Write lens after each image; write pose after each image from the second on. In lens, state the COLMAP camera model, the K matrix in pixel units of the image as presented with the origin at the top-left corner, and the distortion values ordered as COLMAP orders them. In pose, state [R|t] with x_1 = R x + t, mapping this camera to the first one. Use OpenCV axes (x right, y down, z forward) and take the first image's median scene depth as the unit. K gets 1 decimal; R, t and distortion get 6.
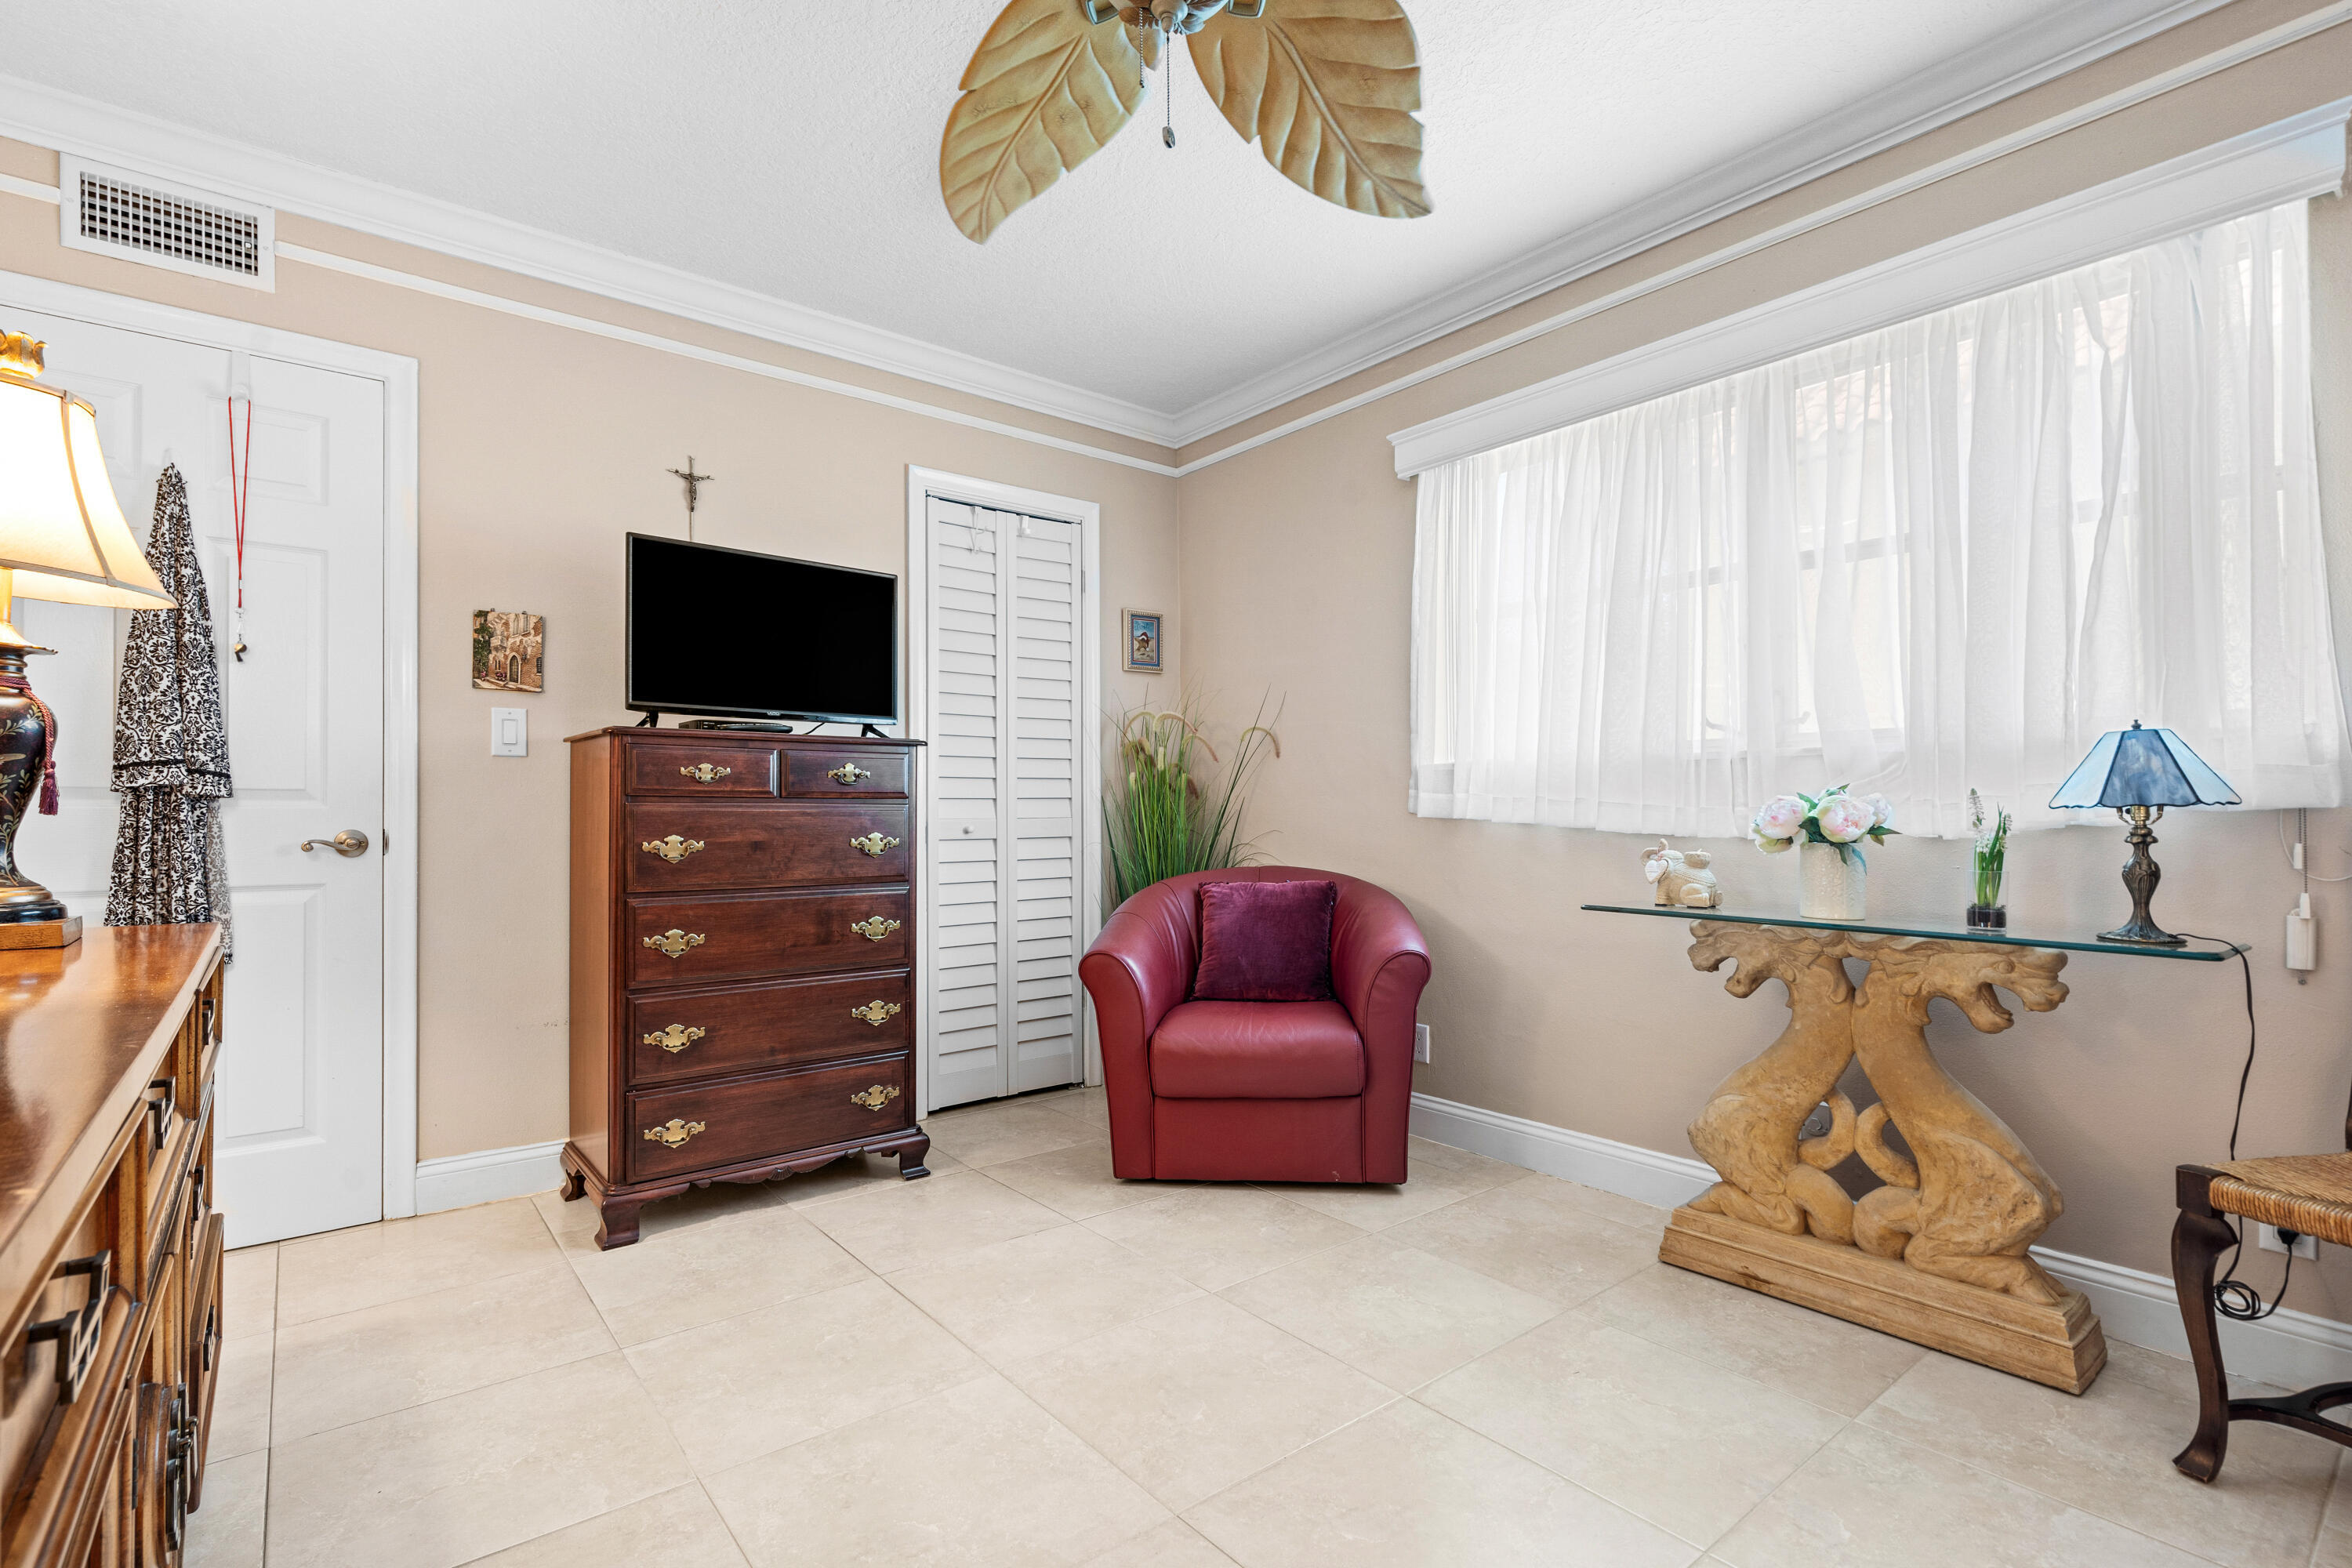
lens RADIAL K [[1076.9, 0, 1135.5], [0, 1076.9, 808.0], [0, 0, 1]] dist [-0.003363, -0.000010]
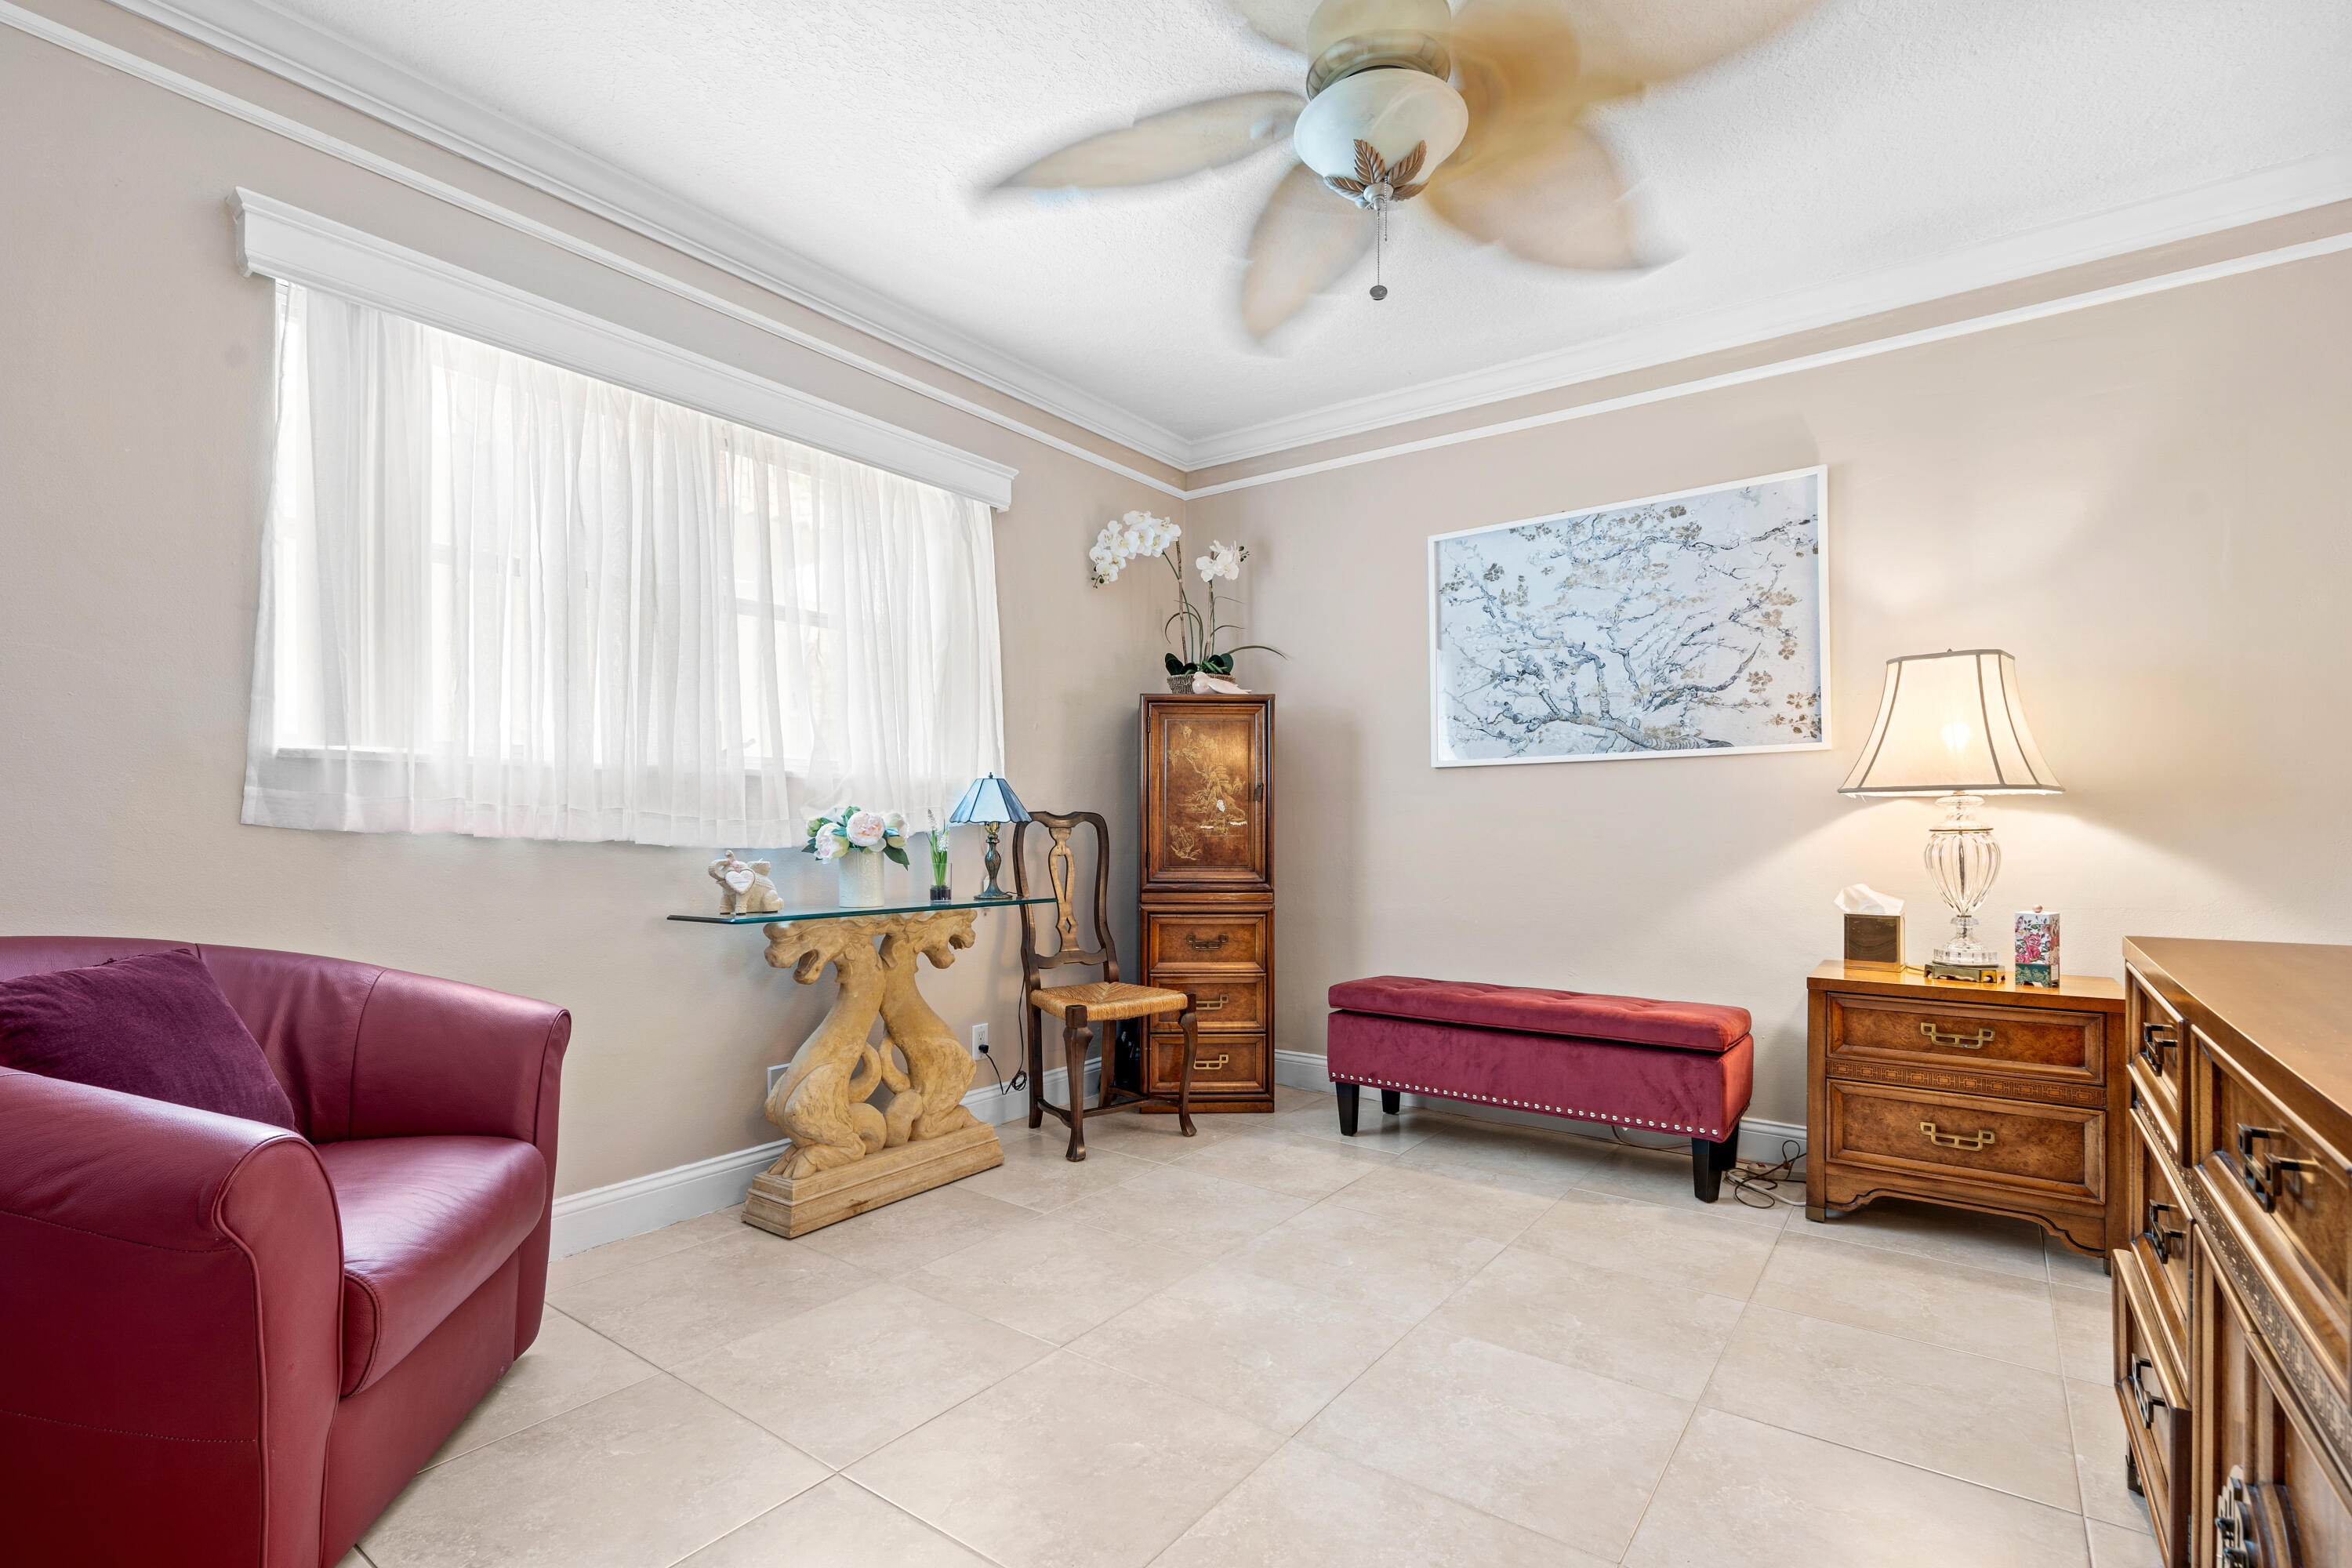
lens RADIAL K [[1091.9, 0, 1181.6], [0, 1091.9, 834.7], [0, 0, 1]] dist [-0.001917, -0.000122]
pose [[-0.274148, -0.008076, 0.961654, -0.738506], [-0.005131, 0.999963, 0.006935, 0.005130], [-0.961674, -0.003033, -0.274179, 1.014603]]
